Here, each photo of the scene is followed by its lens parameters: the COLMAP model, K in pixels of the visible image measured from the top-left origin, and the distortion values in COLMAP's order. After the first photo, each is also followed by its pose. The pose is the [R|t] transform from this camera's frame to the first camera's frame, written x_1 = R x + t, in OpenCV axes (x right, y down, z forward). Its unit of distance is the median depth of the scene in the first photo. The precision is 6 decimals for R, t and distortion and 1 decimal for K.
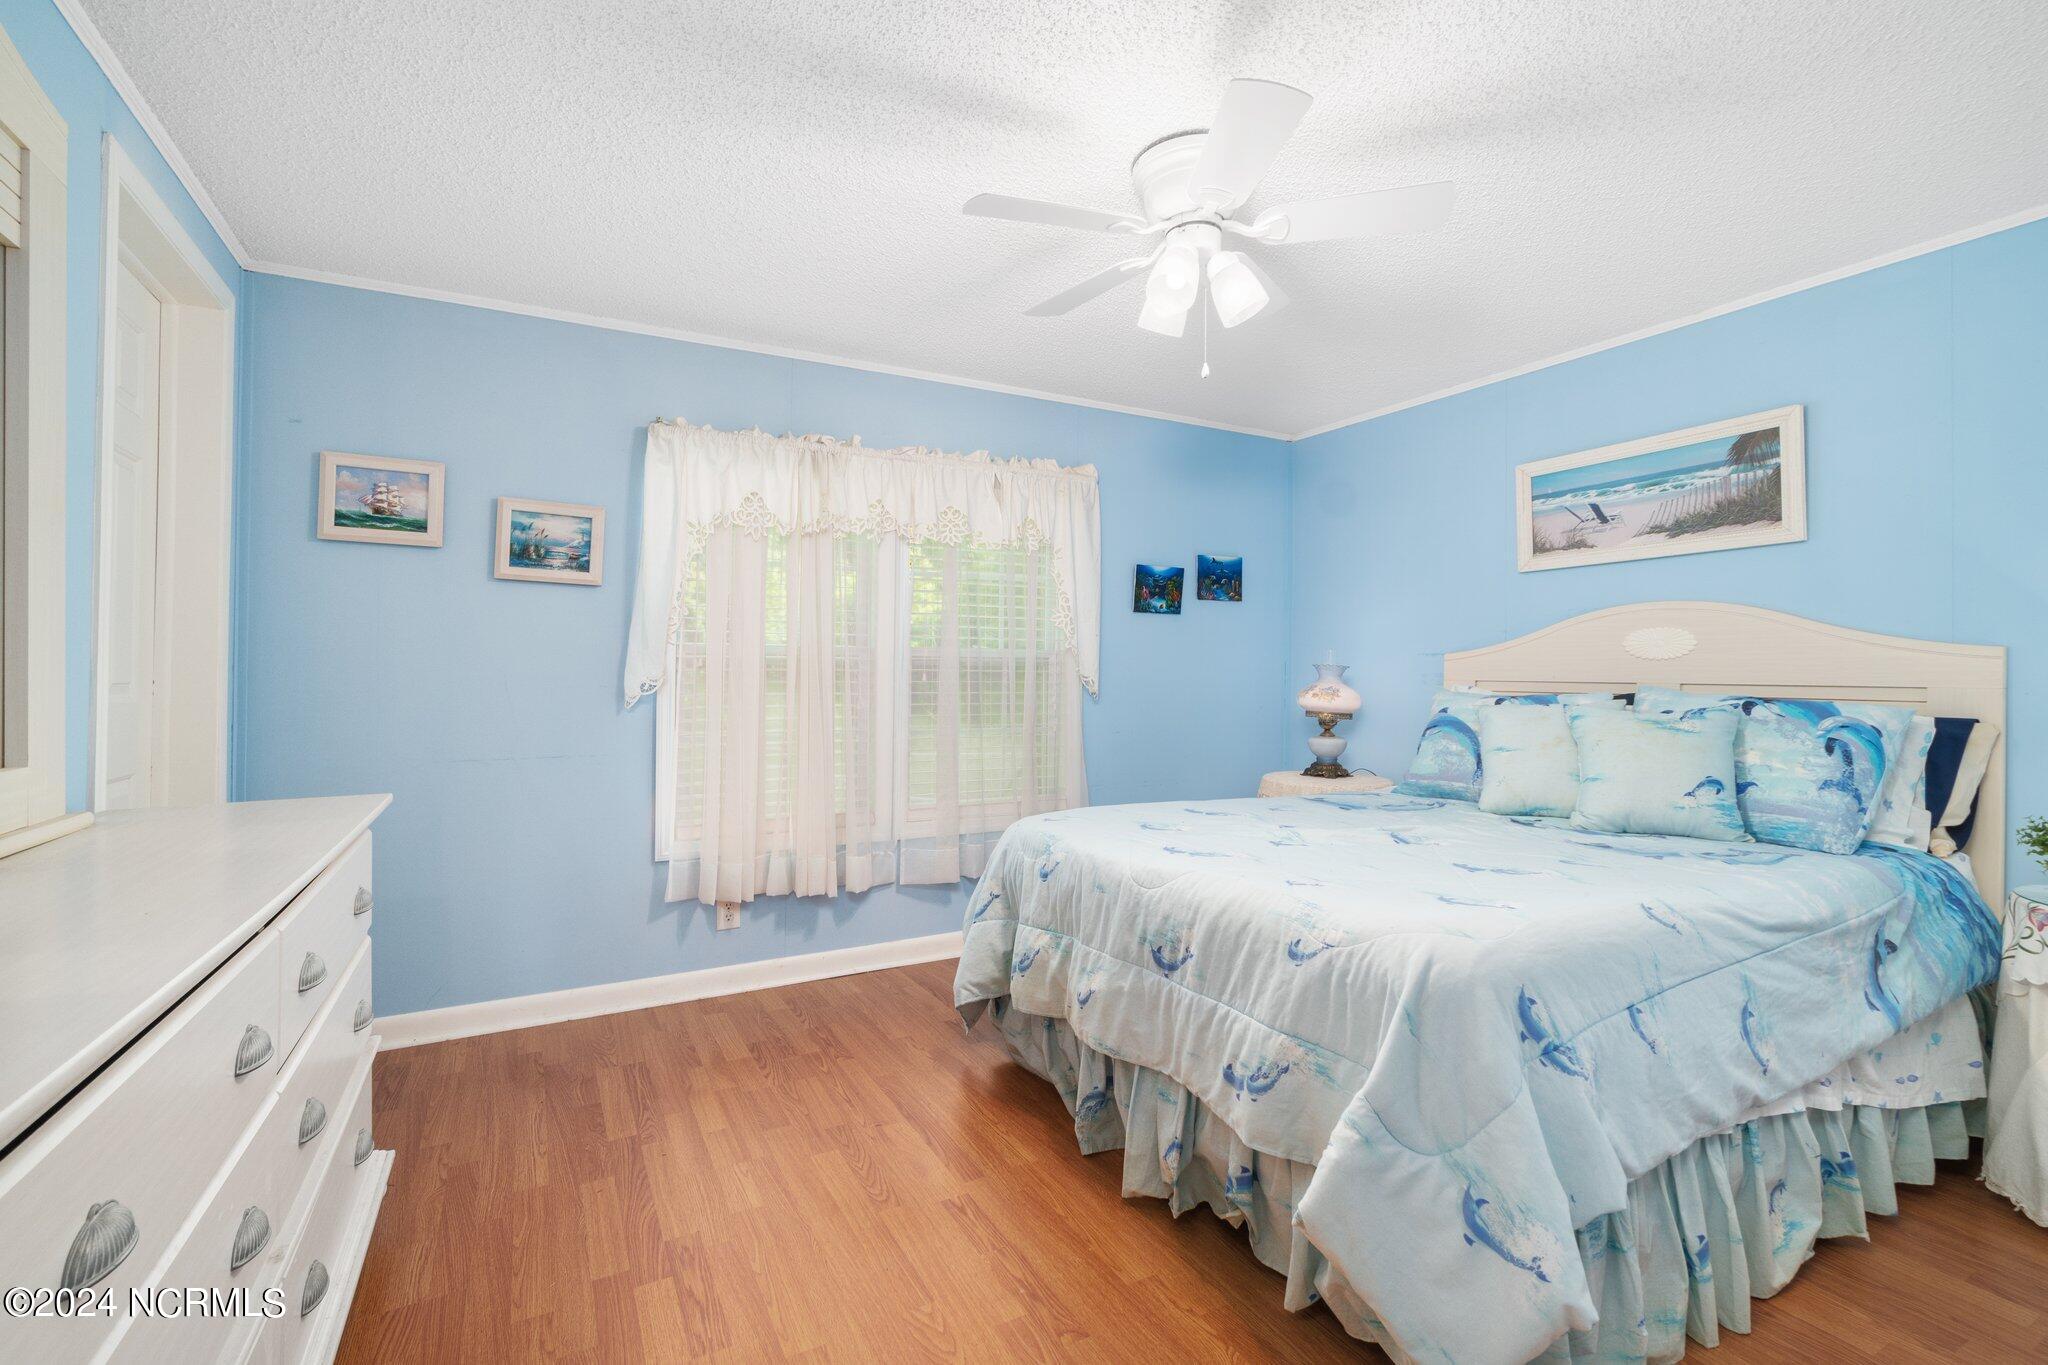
lens RADIAL K [[890.0, 0, 1018.6], [0, 890.0, 678.1], [0, 0, 1]] dist [0.001538, -0.001294]
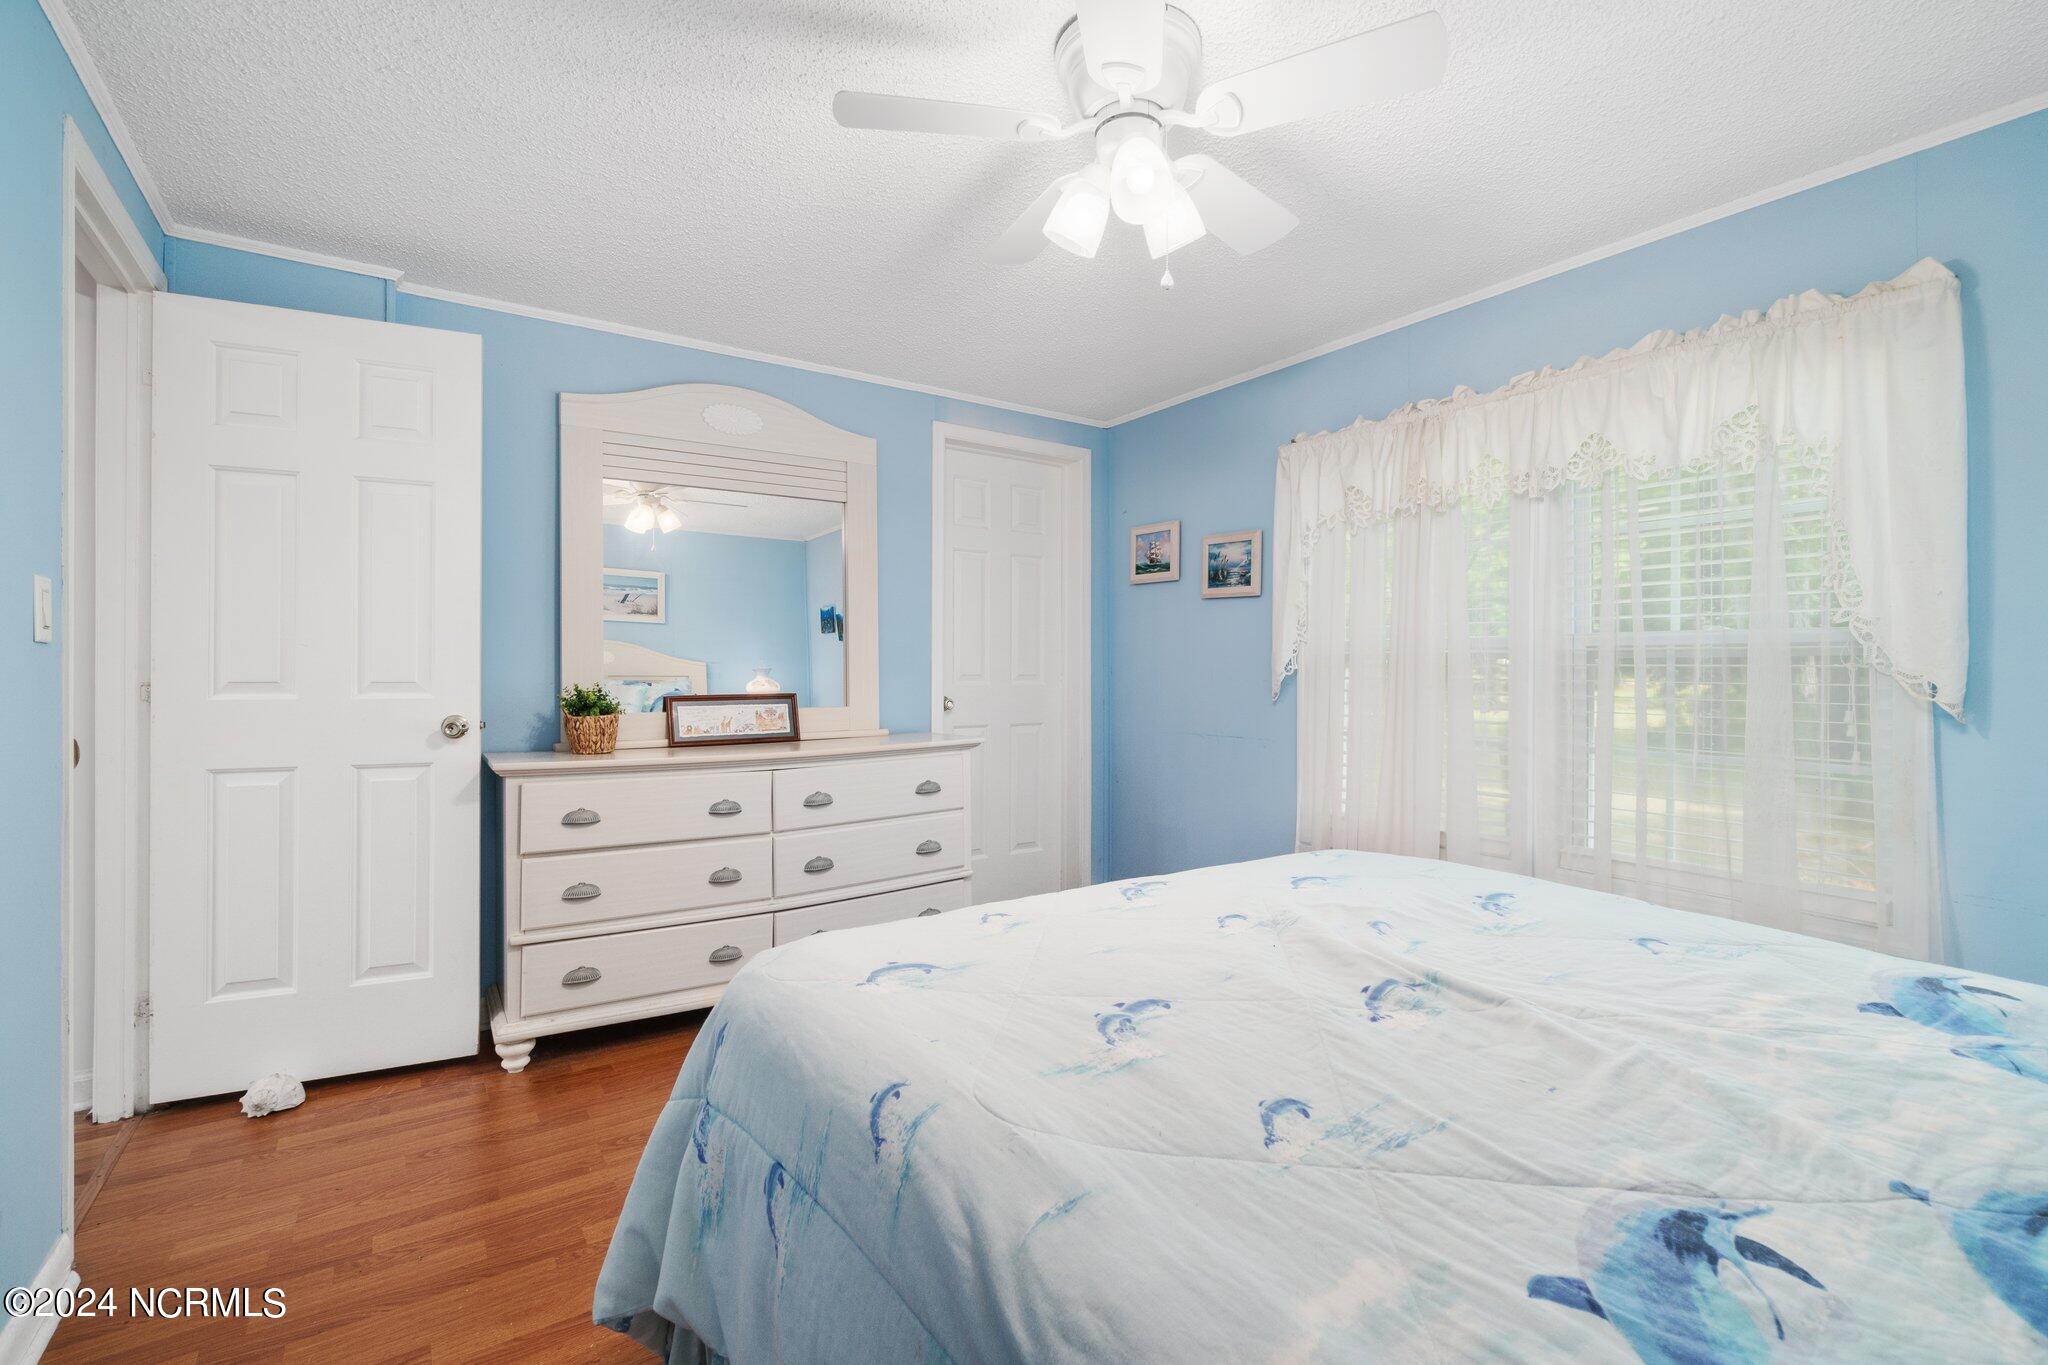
lens RADIAL K [[890.0, 0, 1018.6], [0, 890.0, 678.1], [0, 0, 1]] dist [0.001538, -0.001294]
pose [[0.127888, 0.004627, -0.991778, 0.686009], [-0.012410, 0.999918, 0.003065, 0.006119], [0.991711, 0.011916, 0.127935, 0.555025]]
